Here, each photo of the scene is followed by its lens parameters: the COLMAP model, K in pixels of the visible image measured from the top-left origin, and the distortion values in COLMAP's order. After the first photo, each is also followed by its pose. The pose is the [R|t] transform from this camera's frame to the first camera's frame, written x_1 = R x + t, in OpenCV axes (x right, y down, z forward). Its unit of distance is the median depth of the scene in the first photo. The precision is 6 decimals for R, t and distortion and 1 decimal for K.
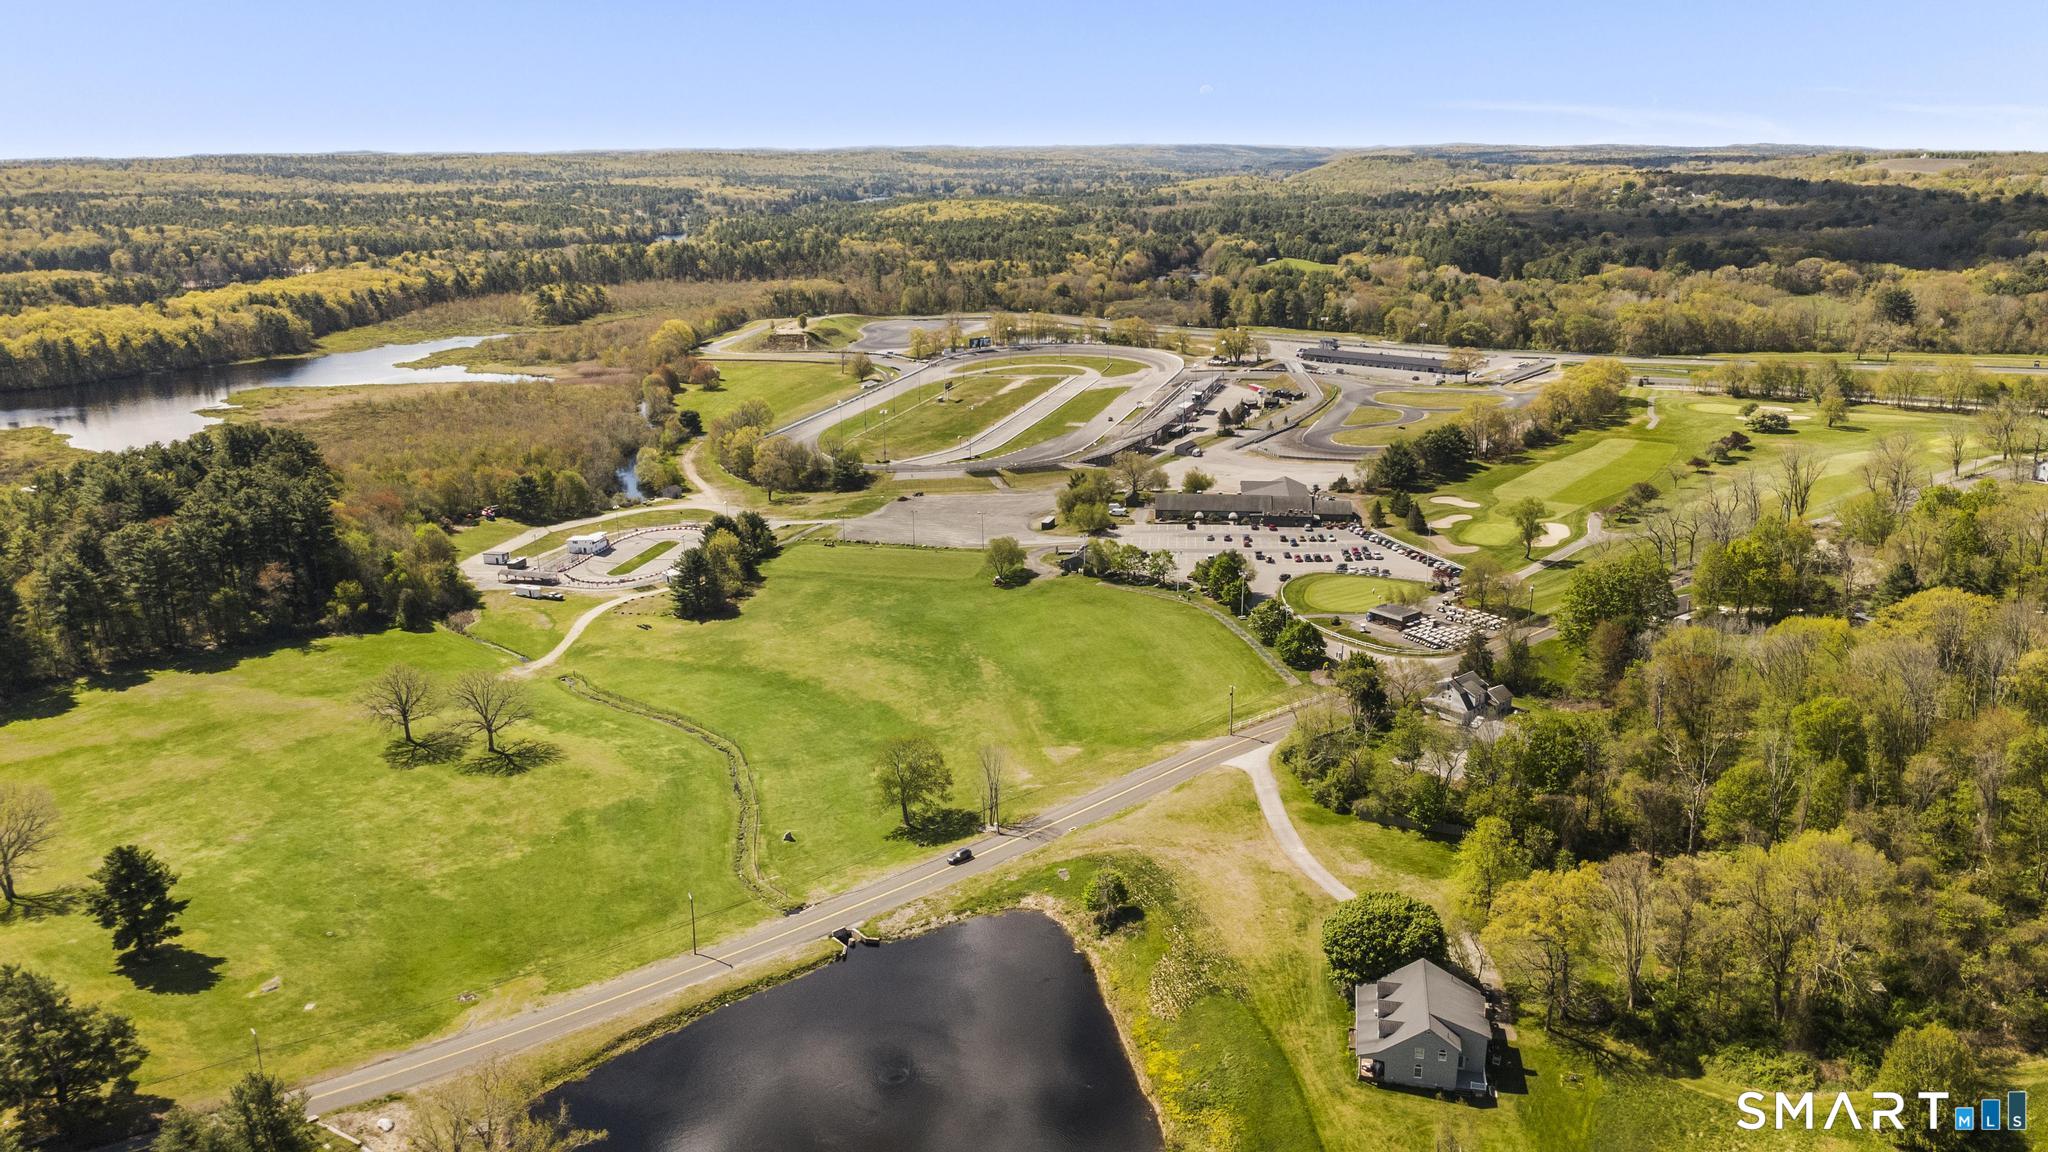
lens RADIAL K [[1427.0, 0, 1024.0], [0, 1427.0, 576.0], [0, 0, 1]] dist [0.021295, -0.037154]
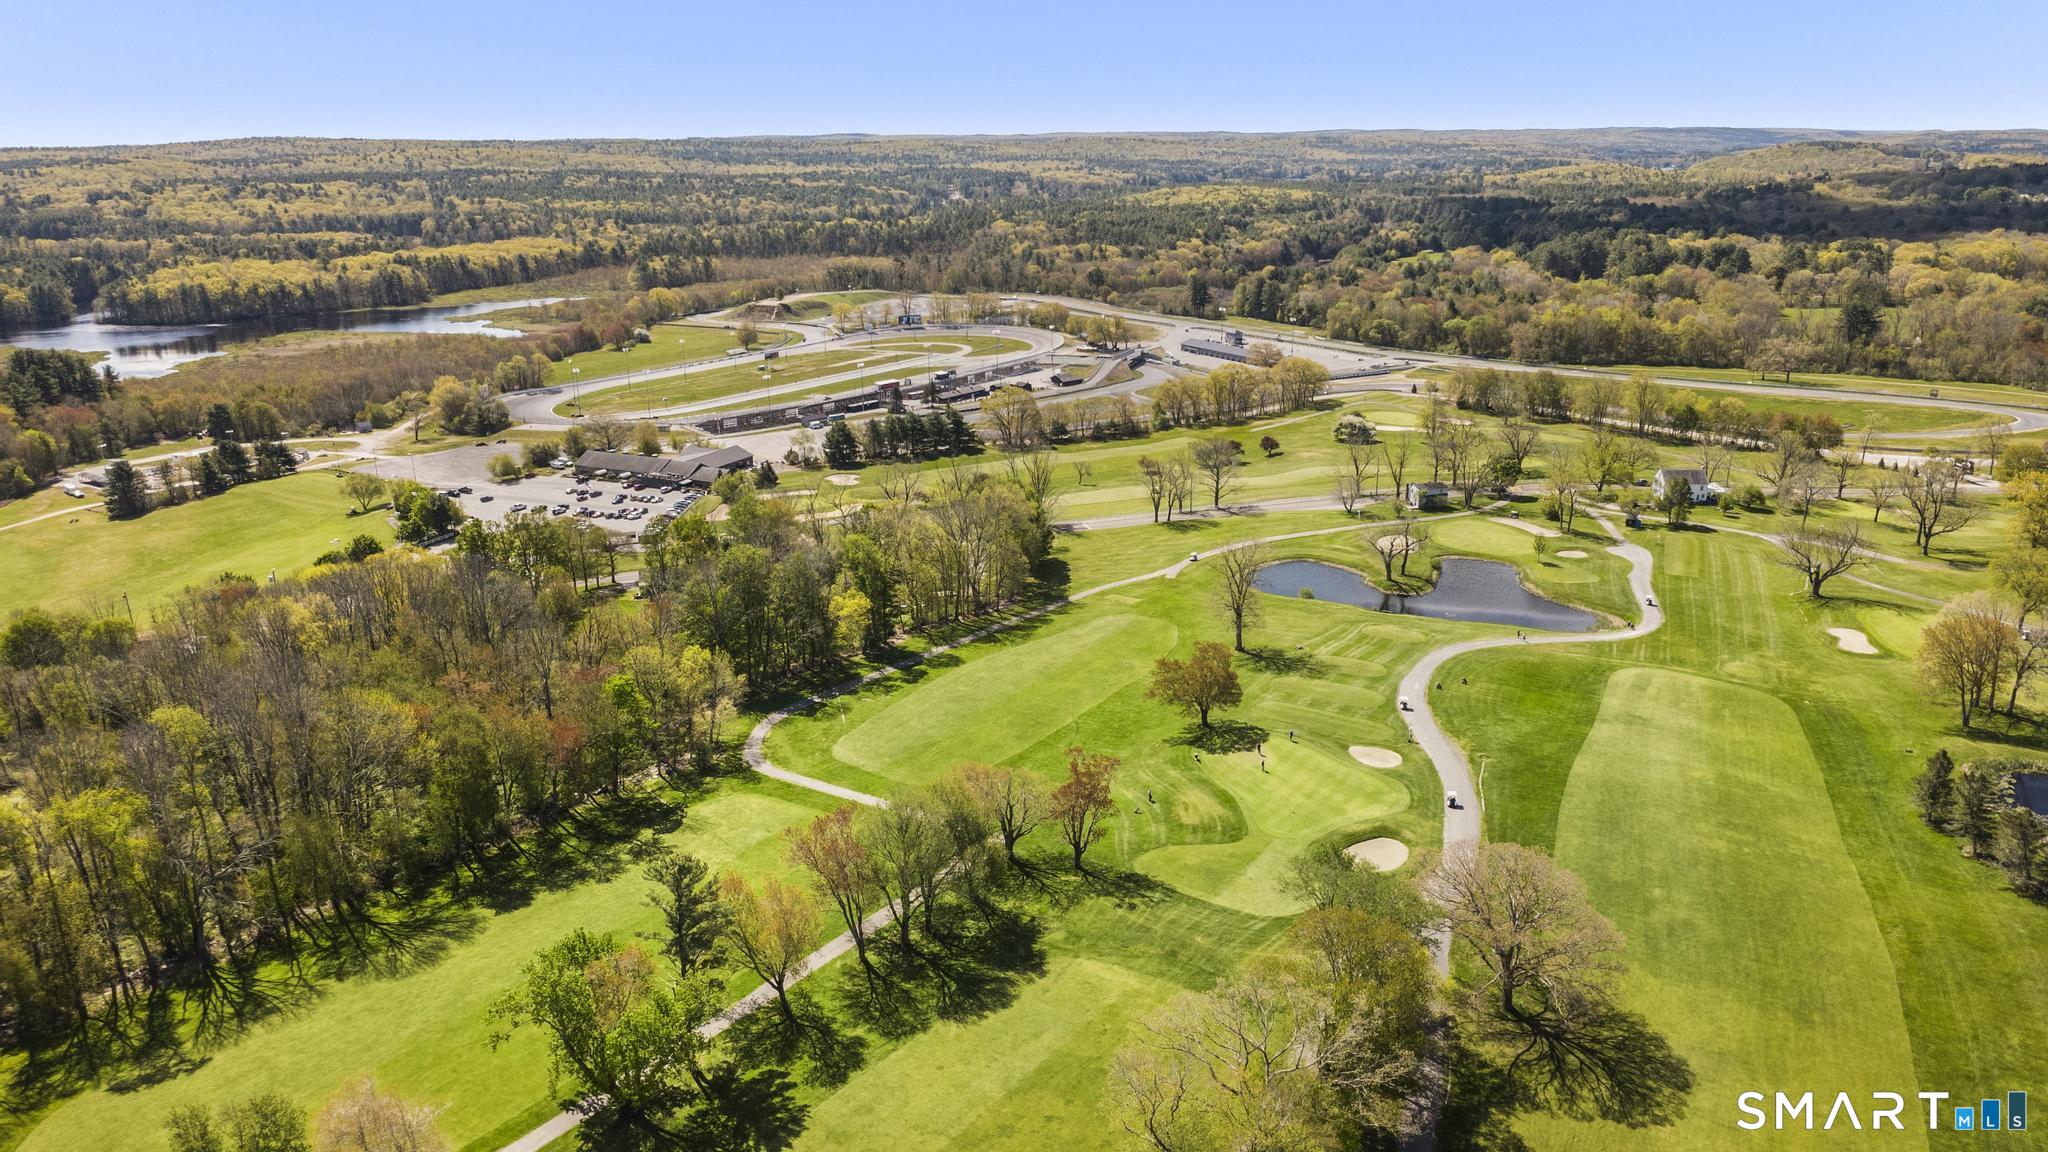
lens RADIAL K [[1427.0, 0, 1024.0], [0, 1427.0, 576.0], [0, 0, 1]] dist [0.021295, -0.037154]
pose [[0.946839, 0.097392, -0.306611, 0.373056], [-0.094193, 0.995234, 0.025250, -0.006798], [0.307608, 0.004973, 0.951500, 0.007561]]
